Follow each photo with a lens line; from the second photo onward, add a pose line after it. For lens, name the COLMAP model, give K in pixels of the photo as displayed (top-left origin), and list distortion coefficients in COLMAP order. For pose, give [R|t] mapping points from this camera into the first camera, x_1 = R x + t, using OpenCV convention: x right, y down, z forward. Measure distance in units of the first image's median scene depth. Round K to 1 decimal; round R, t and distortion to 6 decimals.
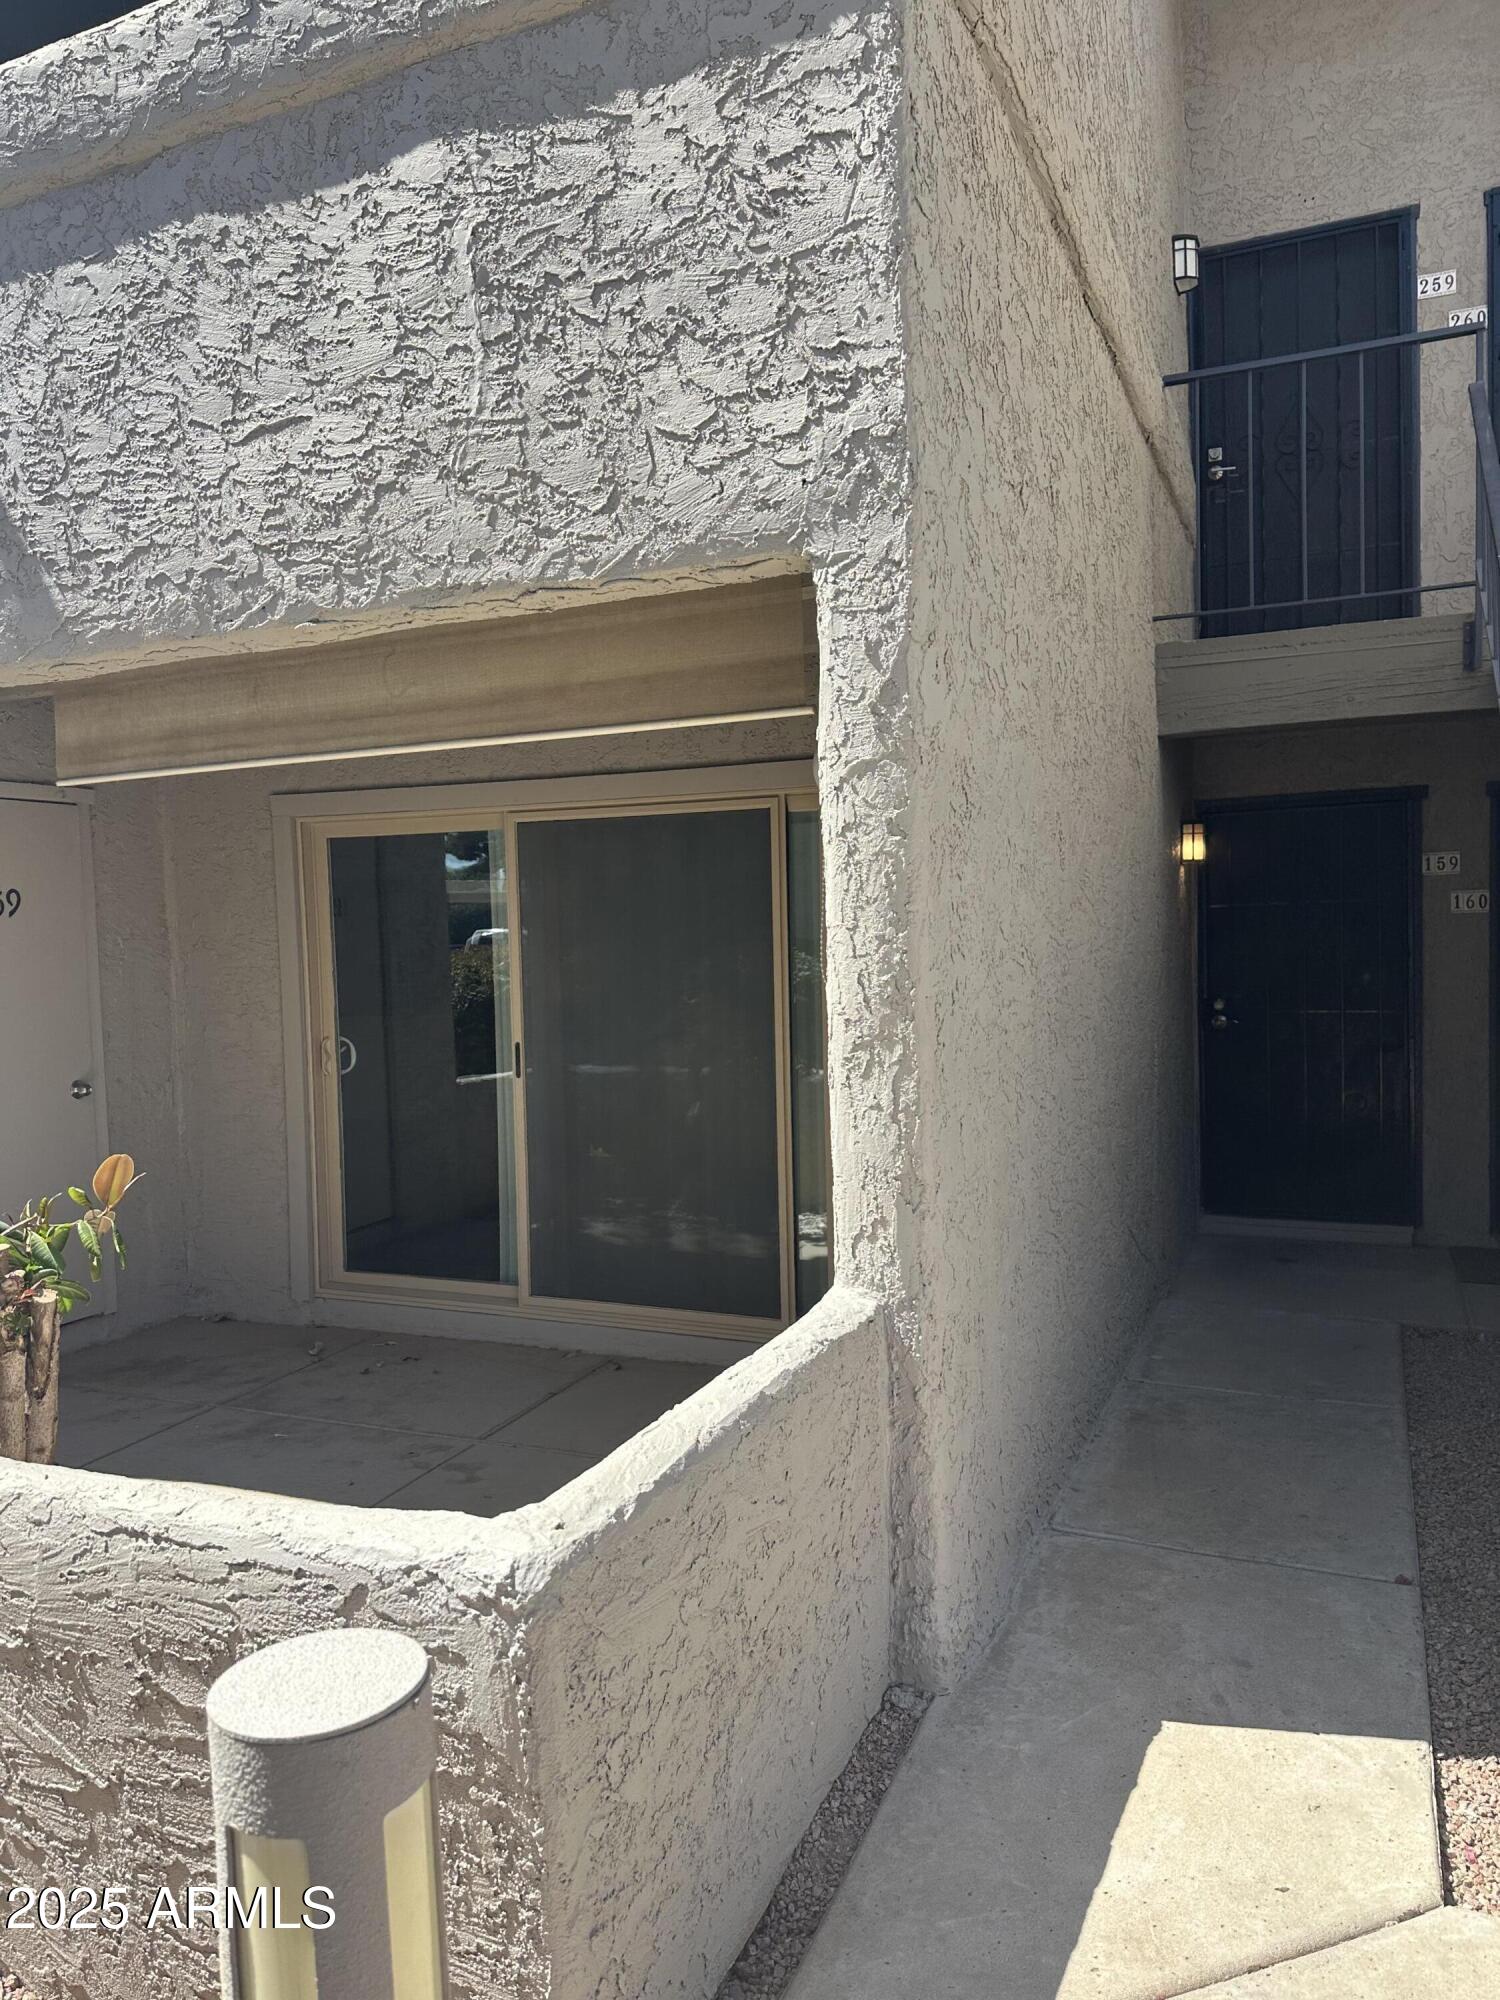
lens RADIAL K [[1413.3, 0, 748.1], [0, 1413.3, 1000.2], [0, 0, 1]] dist [0.002615, 0.002131]
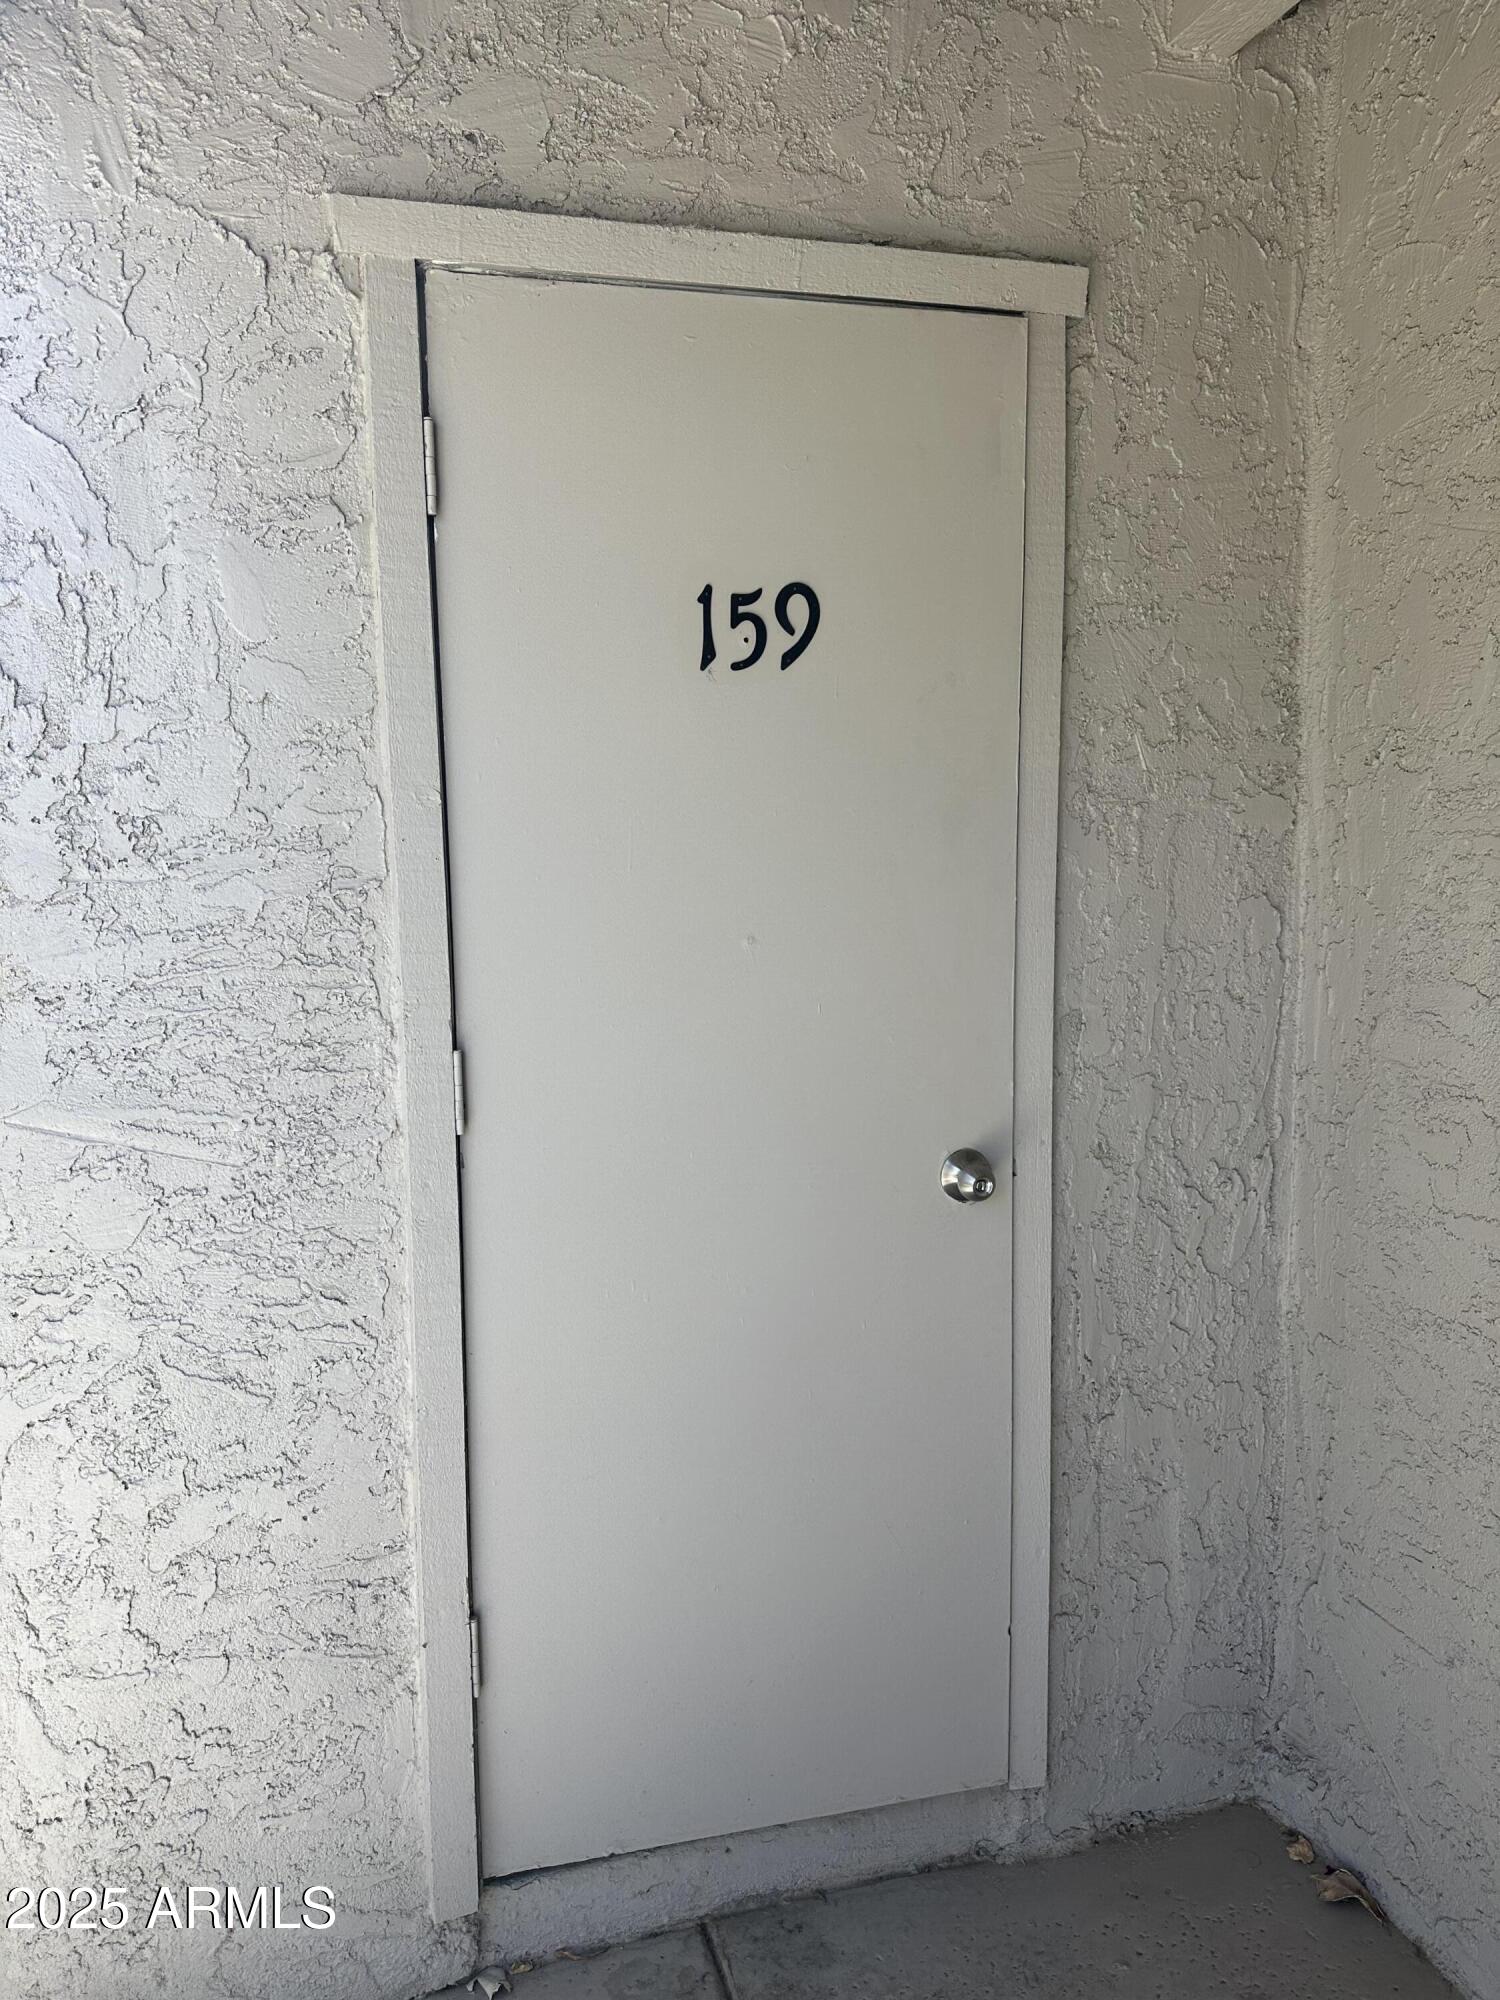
lens RADIAL K [[1413.3, 0, 747.0], [0, 1413.3, 999.7], [0, 0, 1]] dist [0.002615, 0.002131]
pose [[0.609618, 0.119226, -0.783678, -0.222221], [-0.044229, 0.992200, 0.116545, -0.016559], [0.791460, -0.036387, 0.610137, 0.695662]]
